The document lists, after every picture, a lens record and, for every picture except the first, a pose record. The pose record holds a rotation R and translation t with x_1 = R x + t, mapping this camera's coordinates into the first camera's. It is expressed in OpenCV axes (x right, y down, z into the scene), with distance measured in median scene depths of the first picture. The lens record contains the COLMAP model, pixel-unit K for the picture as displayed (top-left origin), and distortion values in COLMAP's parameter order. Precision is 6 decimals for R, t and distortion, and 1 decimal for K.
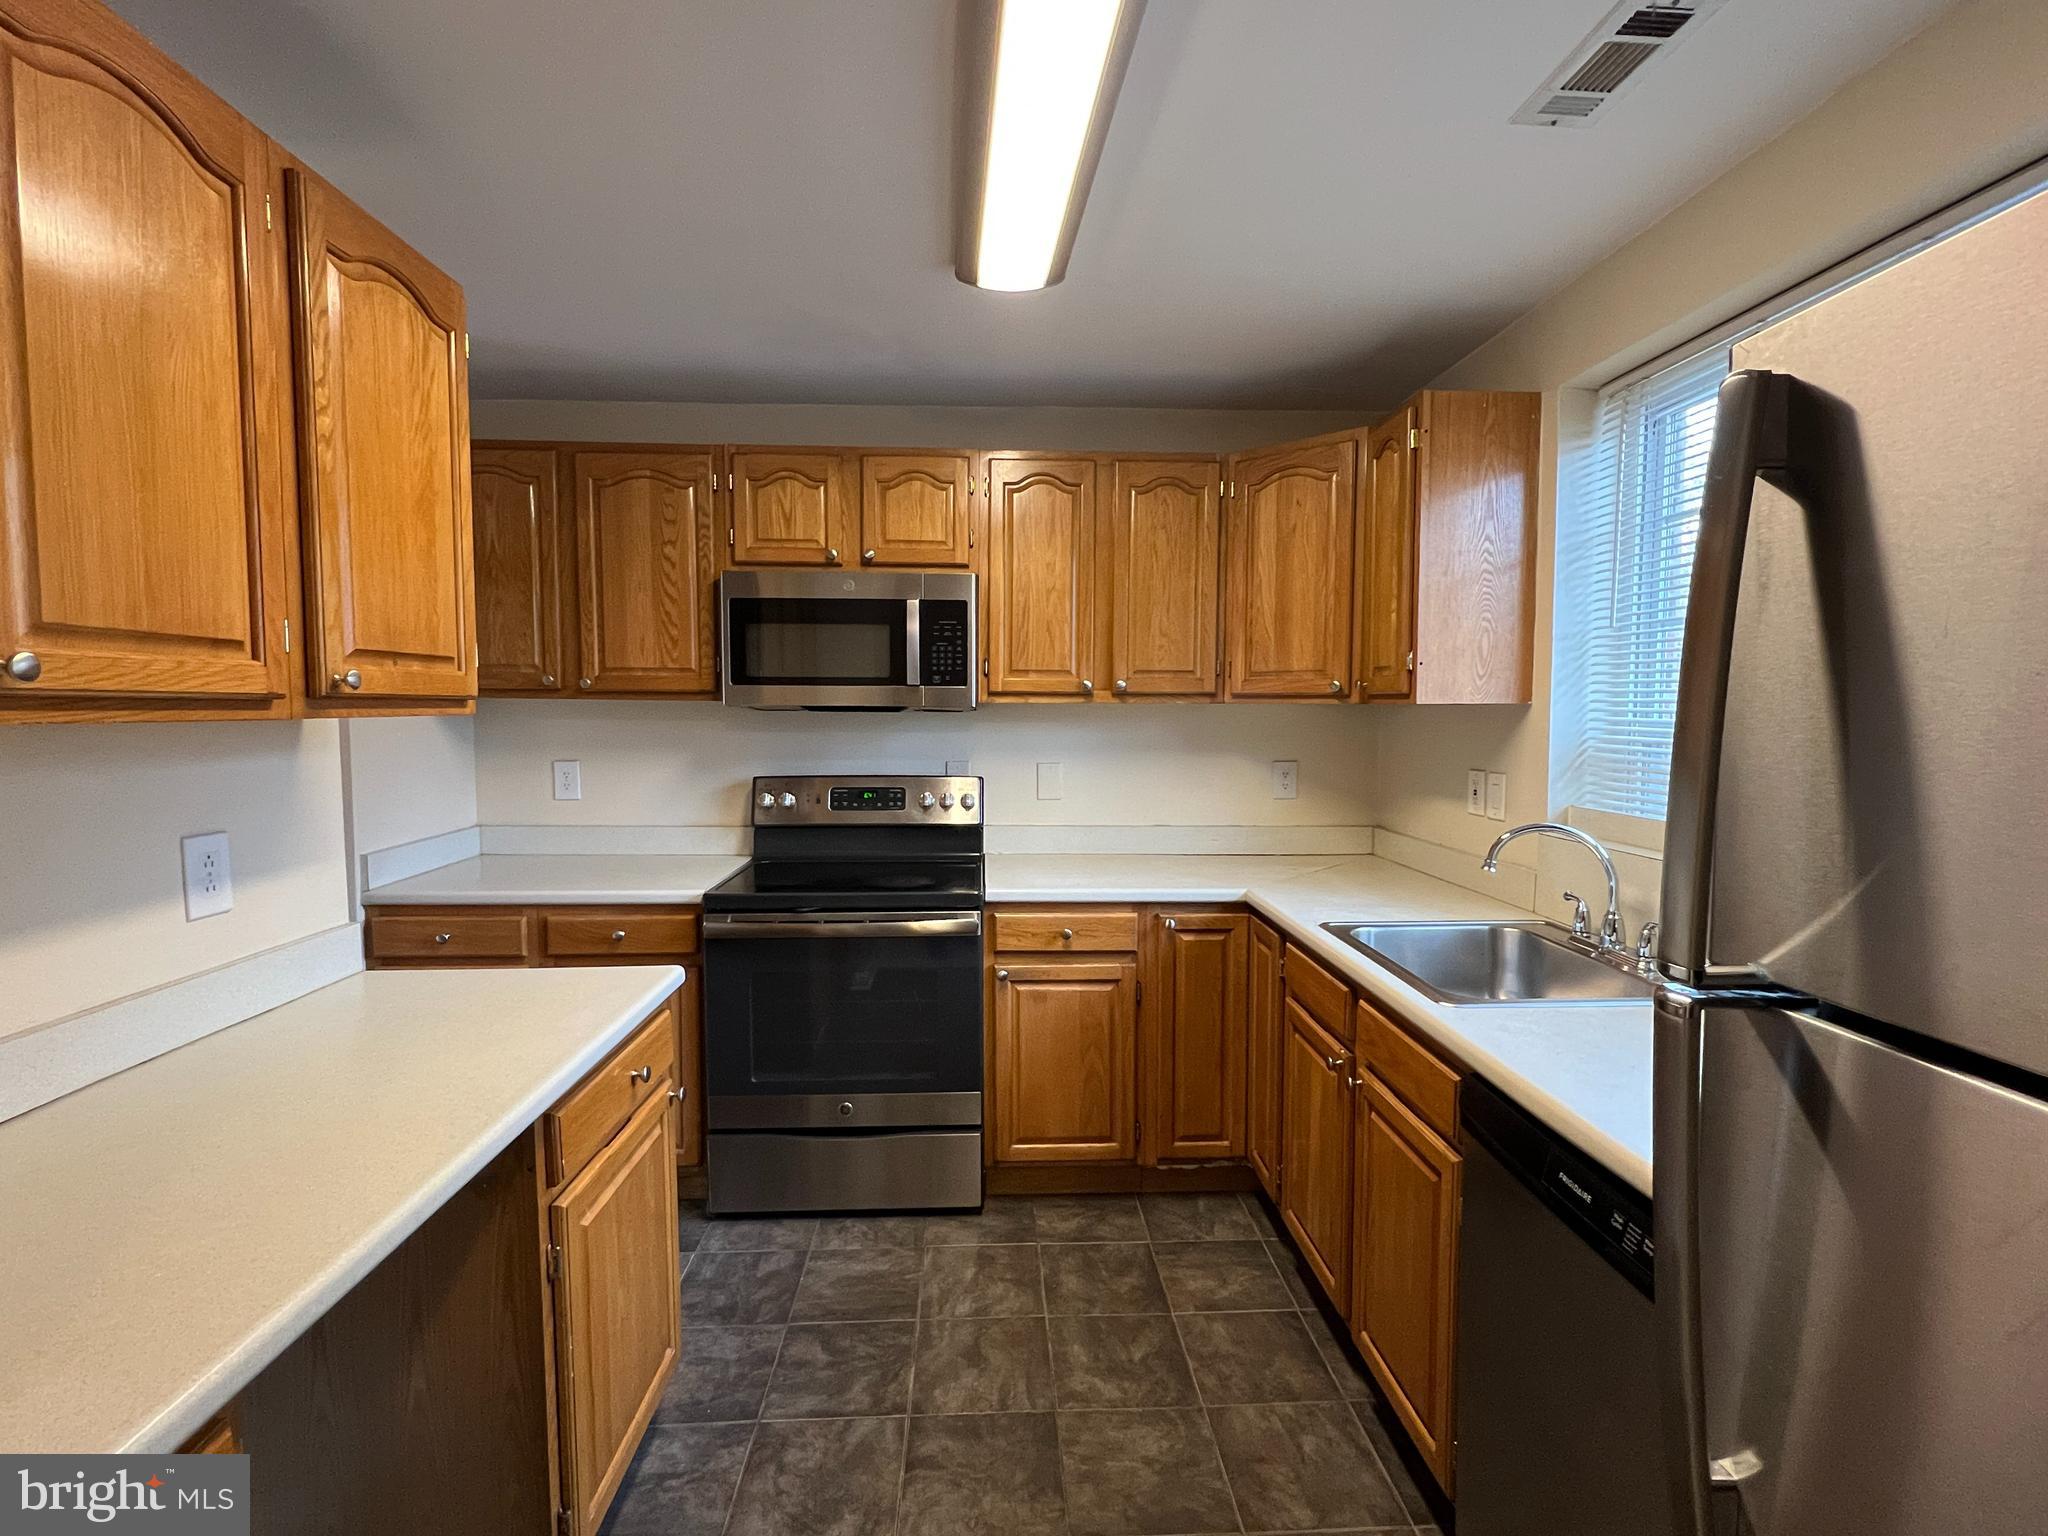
lens RADIAL K [[950.7, 0, 1025.3], [0, 950.7, 768.6], [0, 0, 1]] dist [0.001869, 0.000312]
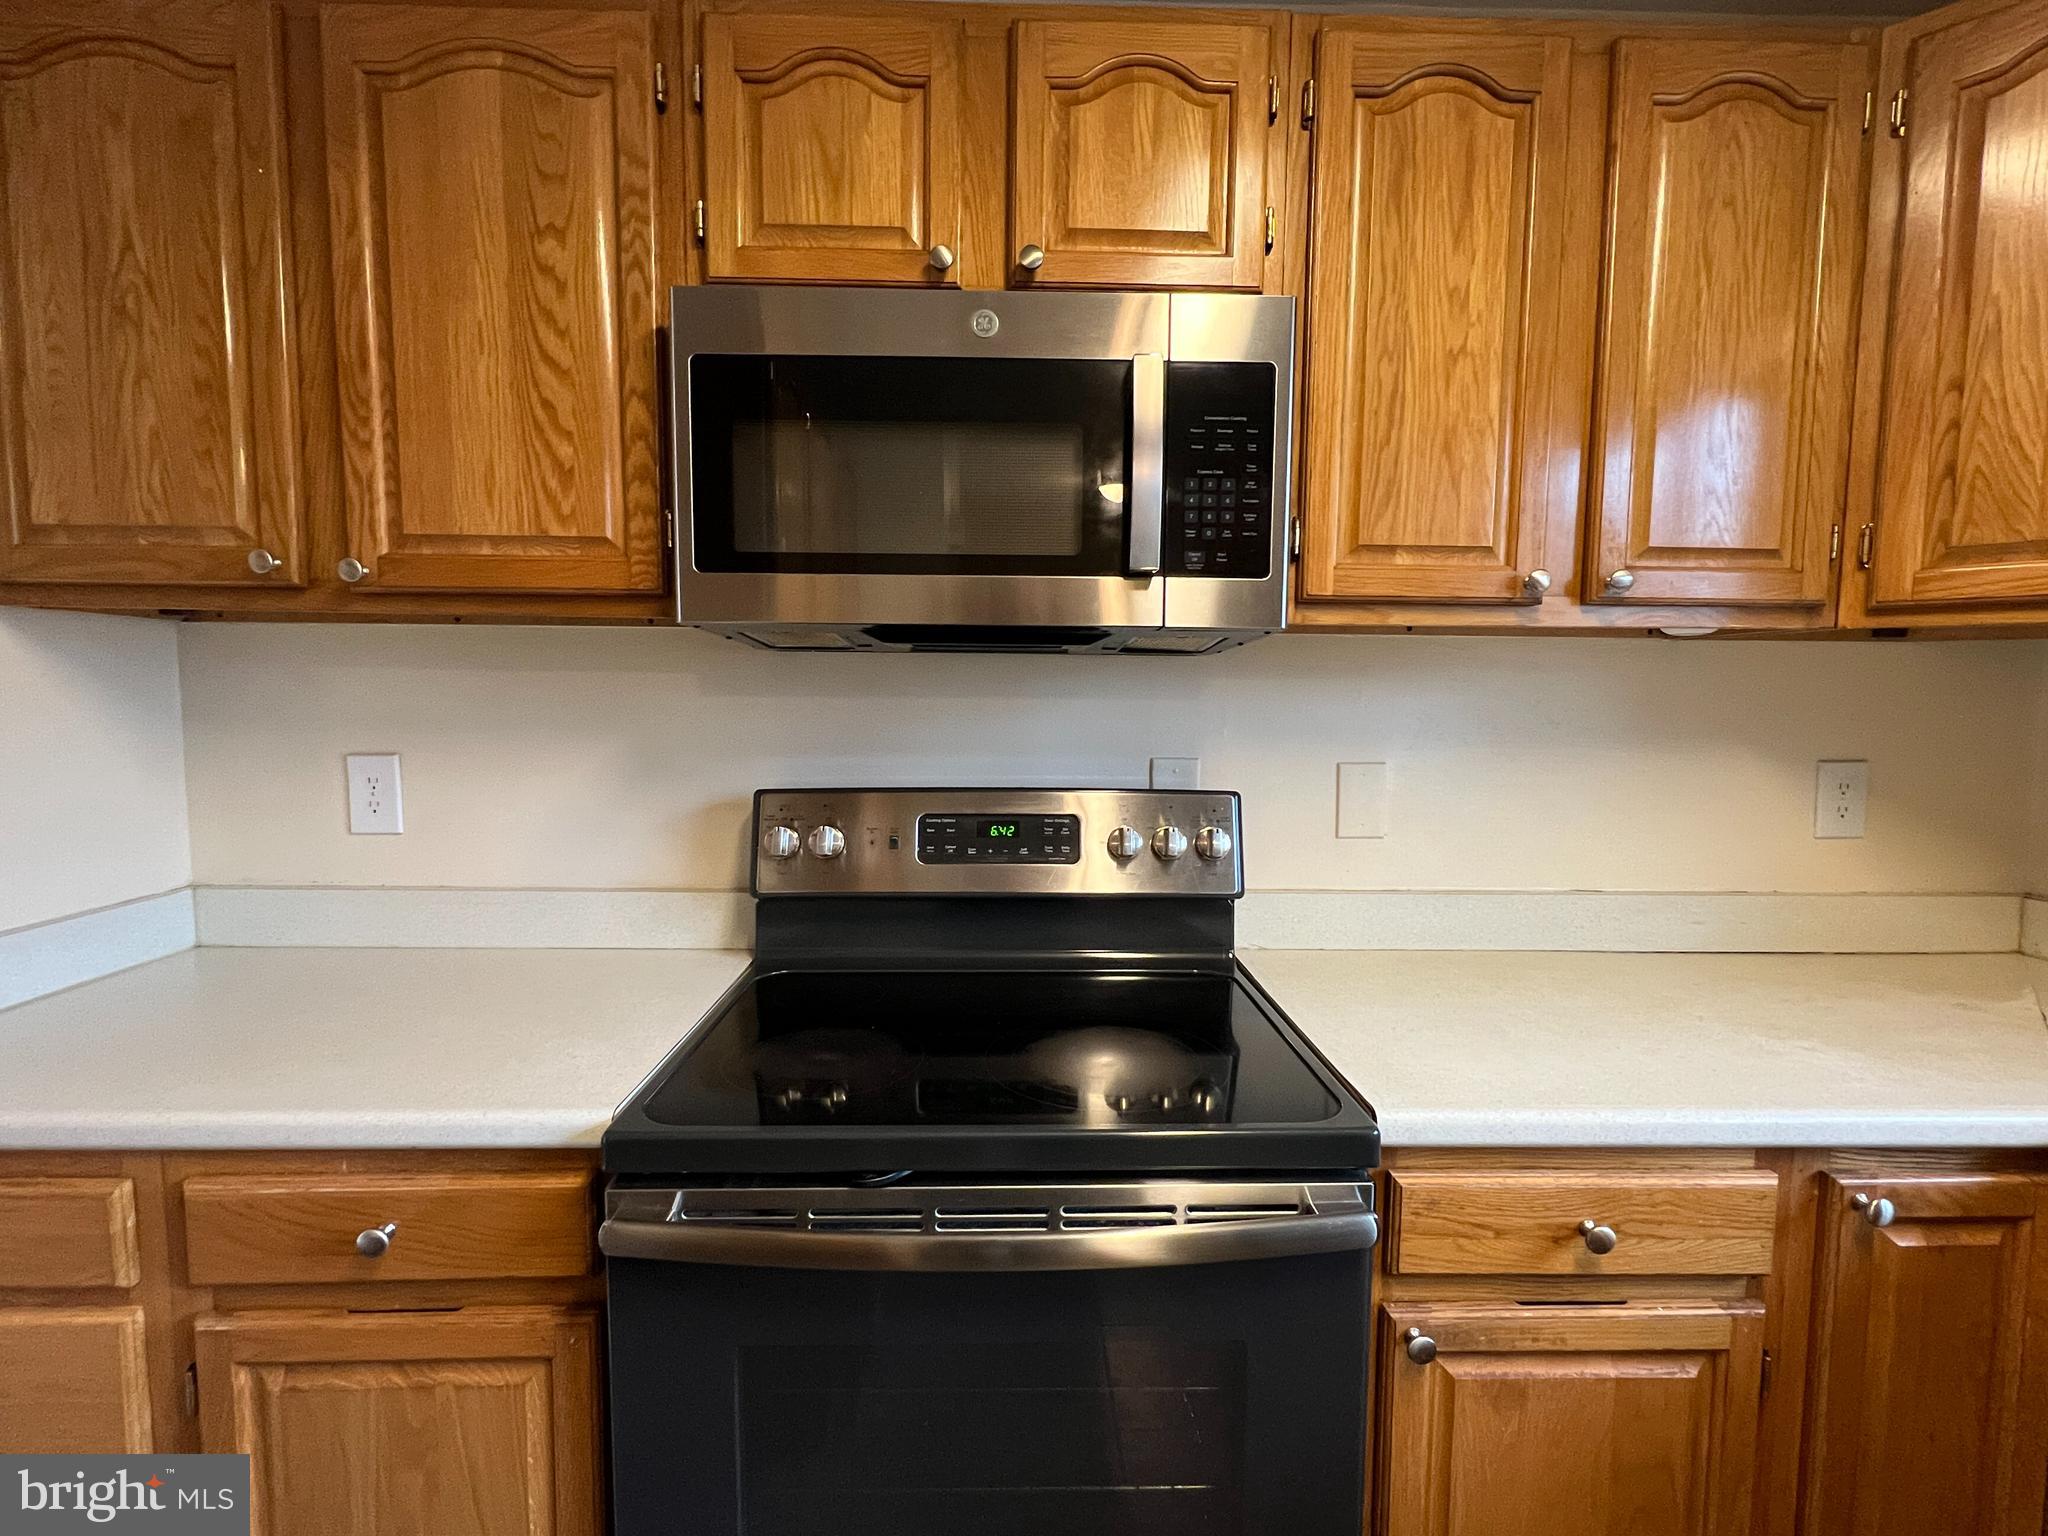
lens RADIAL K [[950.7, 0, 1022.5], [0, 950.7, 769.0], [0, 0, 1]] dist [0.001869, 0.000312]
pose [[0.999807, 0.004468, -0.019129, -0.158422], [-0.004283, 0.999944, 0.009717, -0.007752], [0.019172, -0.009633, 0.999770, 0.583415]]
